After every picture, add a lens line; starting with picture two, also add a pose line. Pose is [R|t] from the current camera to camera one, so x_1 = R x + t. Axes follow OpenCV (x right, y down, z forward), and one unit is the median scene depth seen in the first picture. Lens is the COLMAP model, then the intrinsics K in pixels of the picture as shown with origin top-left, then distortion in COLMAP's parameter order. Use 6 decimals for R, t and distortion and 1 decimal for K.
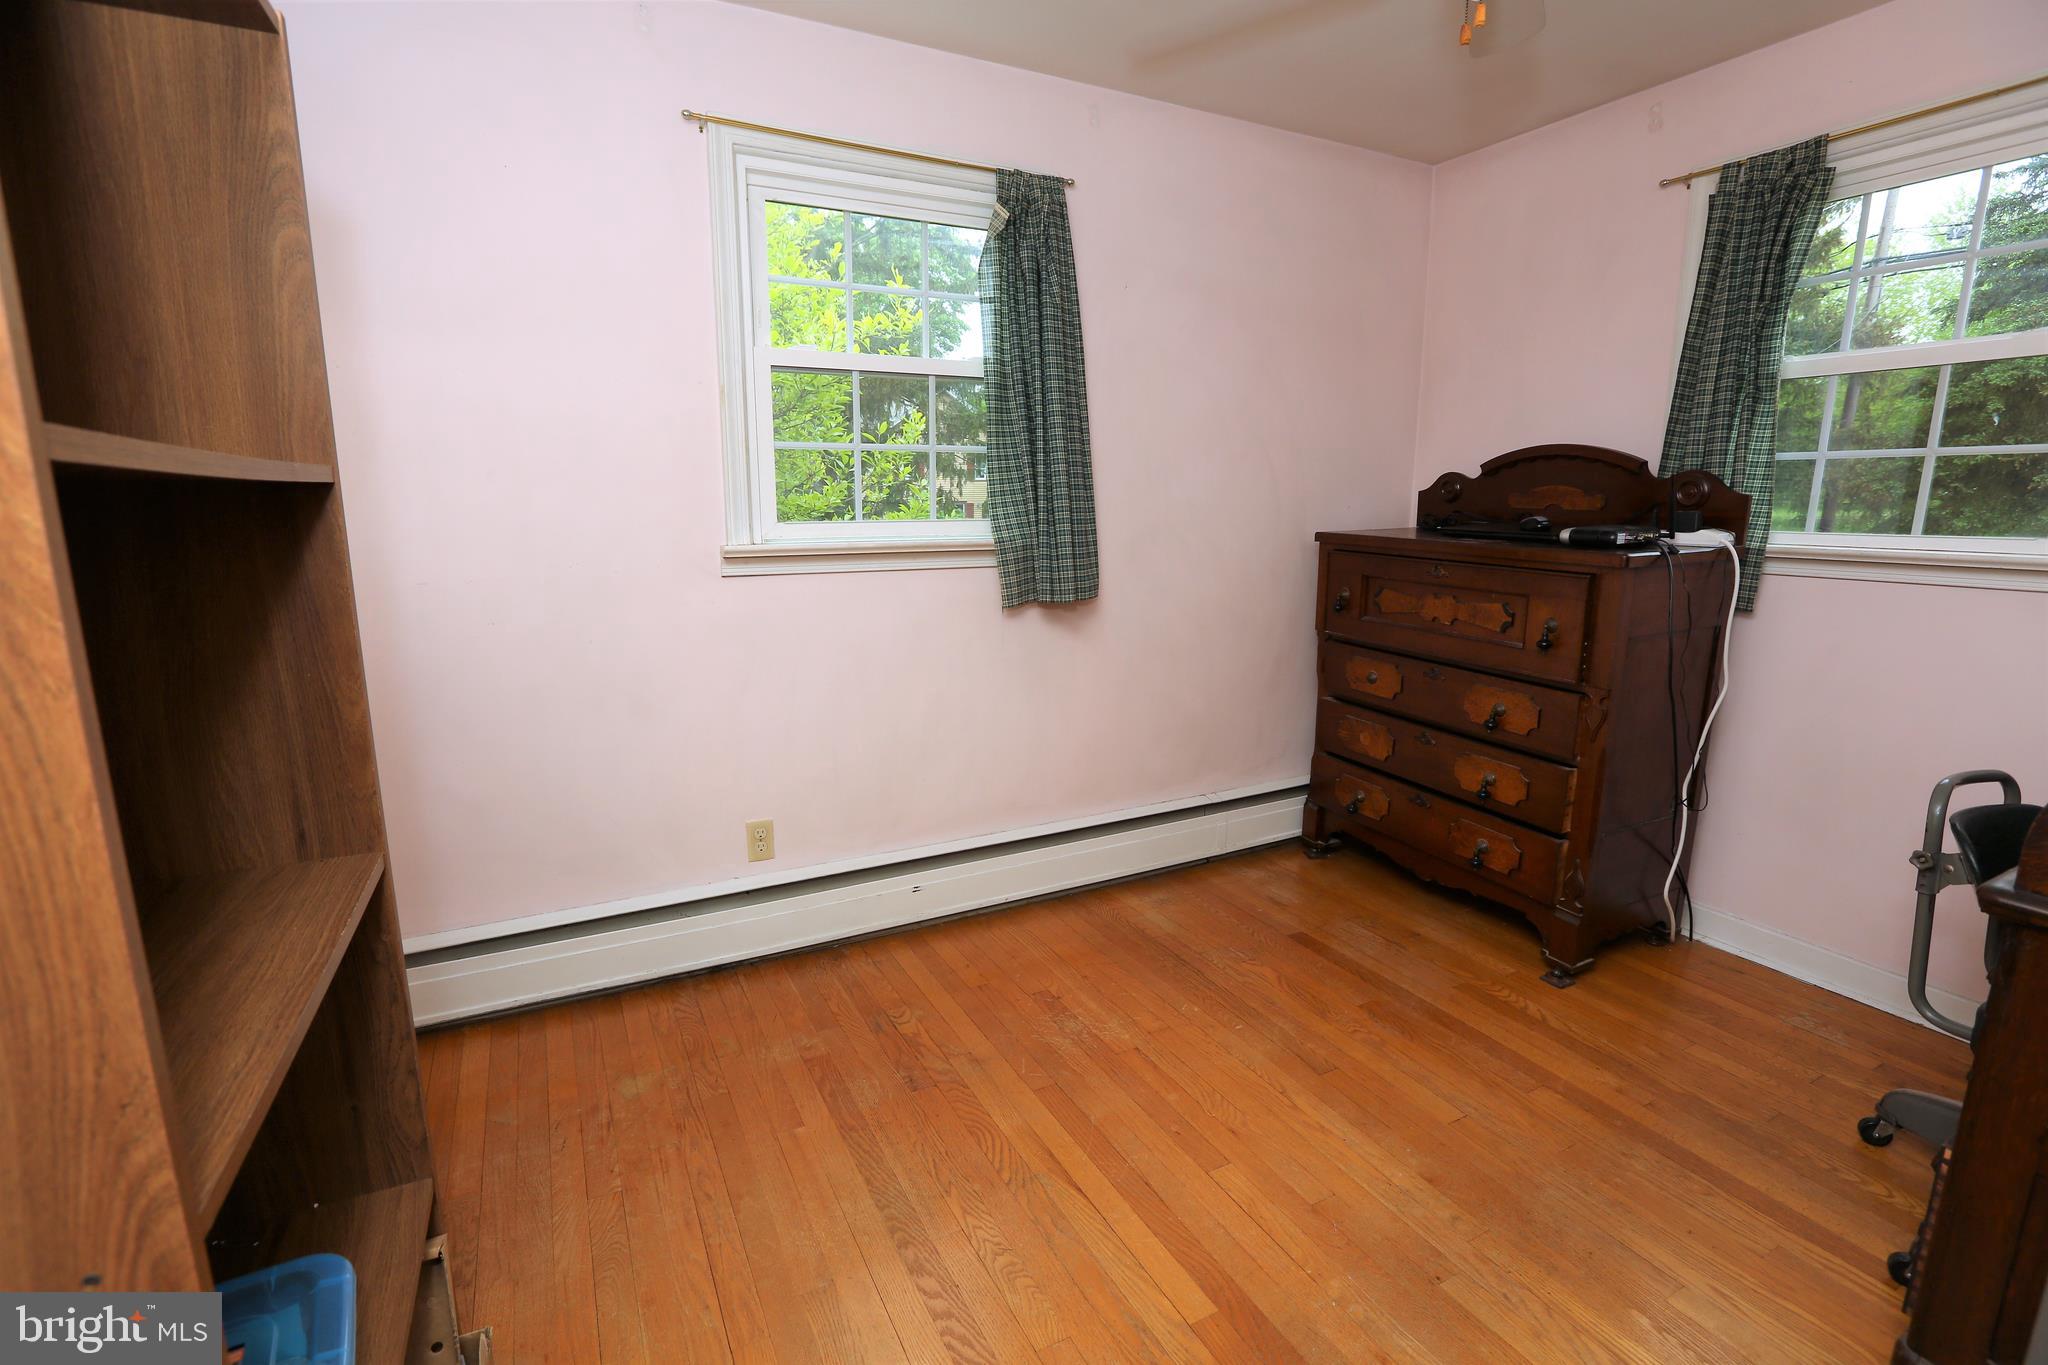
lens RADIAL K [[929.7, 0, 1015.9], [0, 929.7, 675.2], [0, 0, 1]] dist [-0.037664, 0.008901]
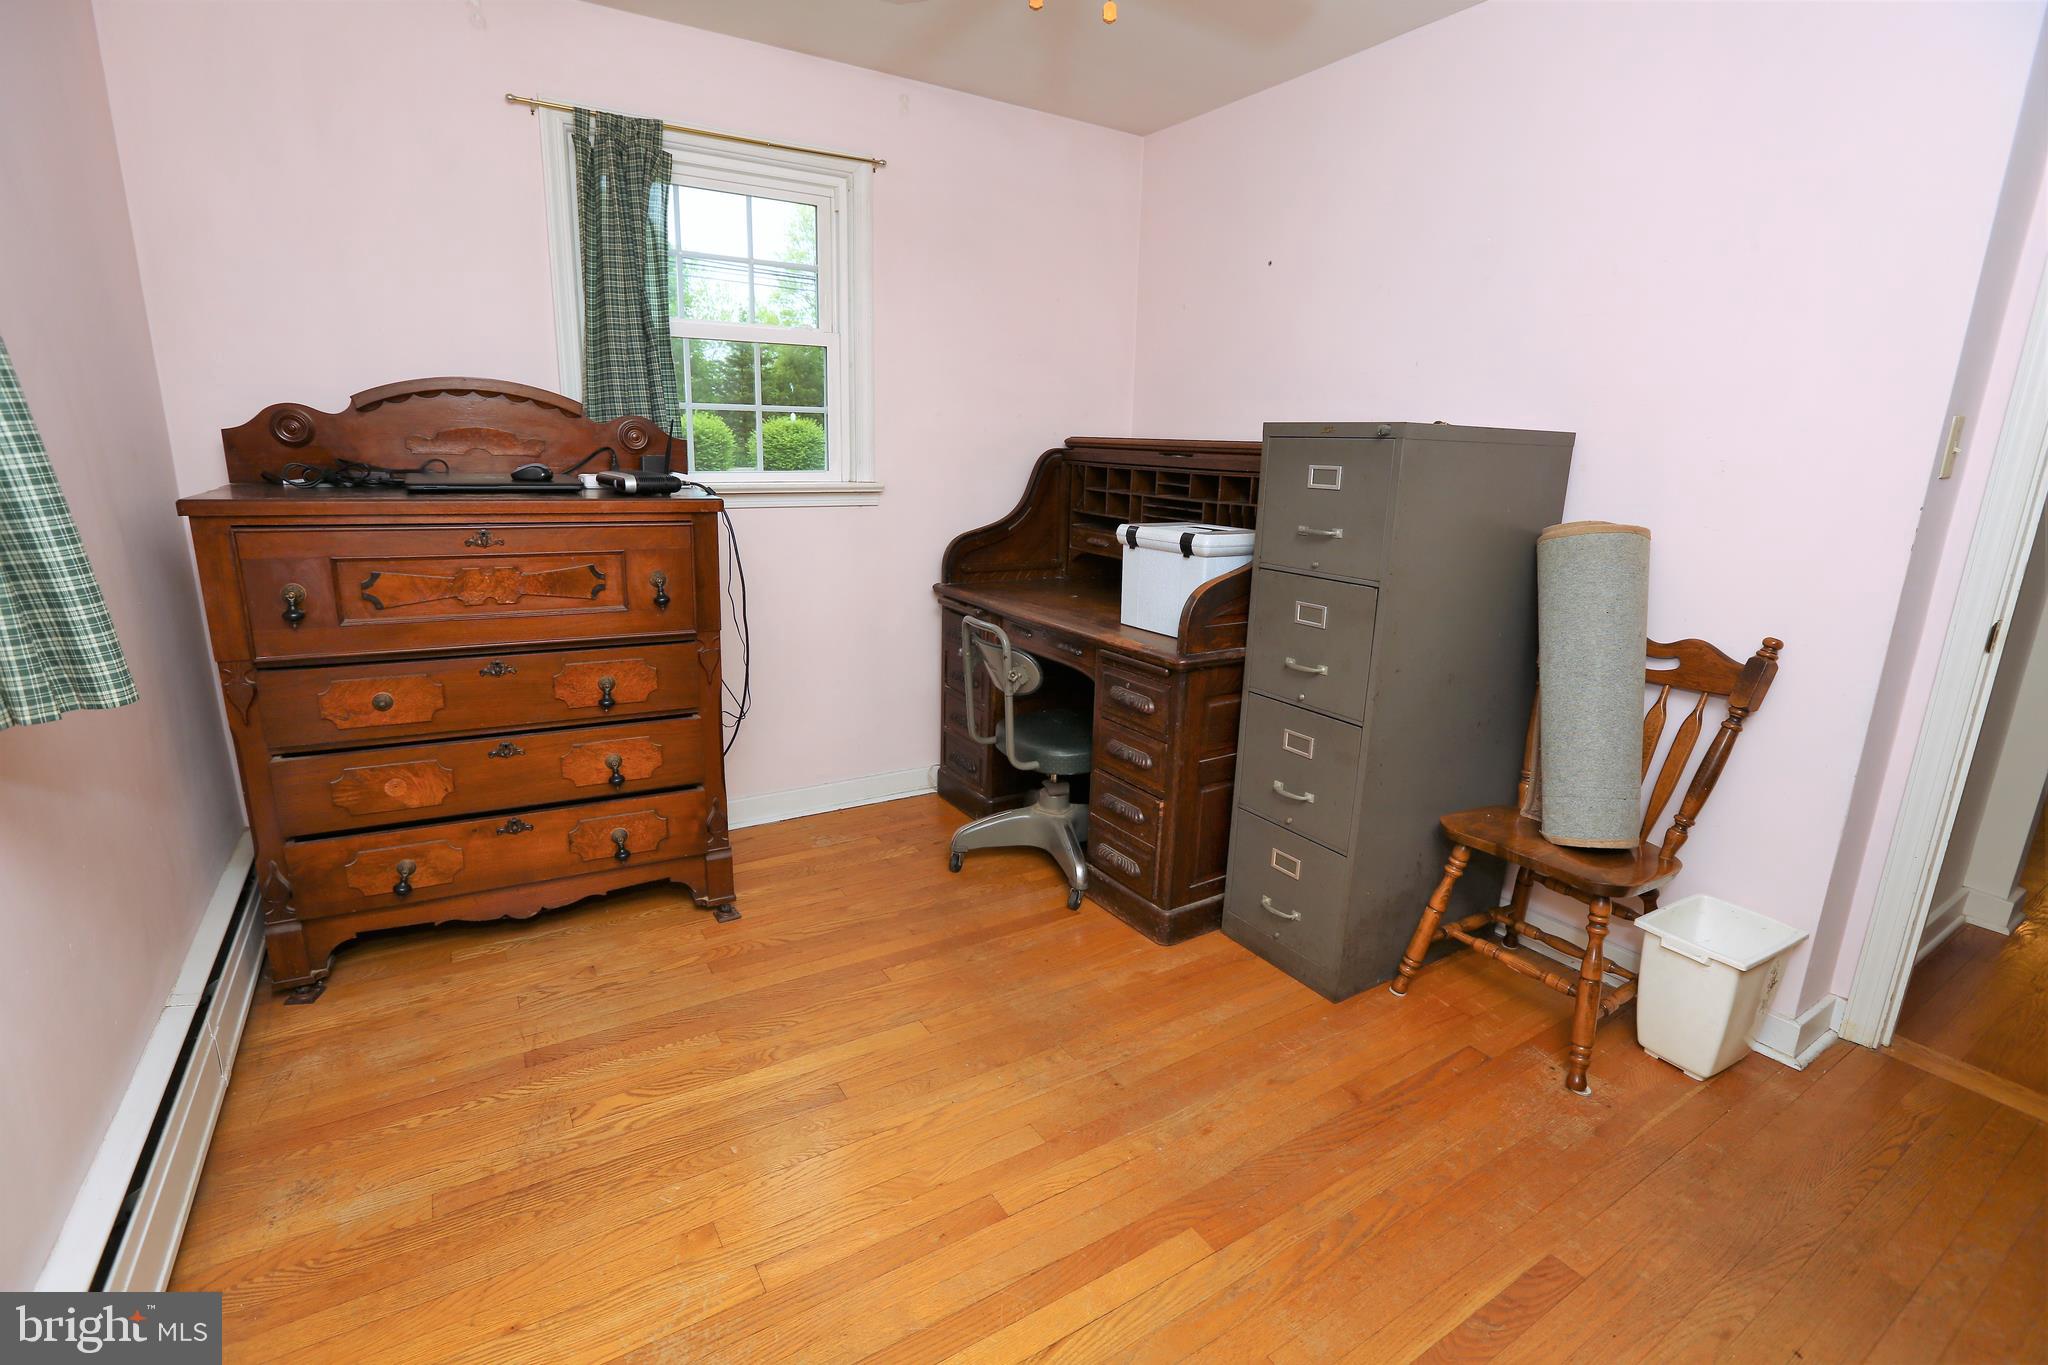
lens RADIAL K [[929.7, 0, 1015.9], [0, 929.7, 675.2], [0, 0, 1]] dist [-0.037664, 0.008901]
pose [[-0.077030, -0.236831, 0.968492, -0.369629], [0.168190, 0.954371, 0.246755, -0.124571], [-0.982740, 0.181898, -0.033683, 0.640756]]
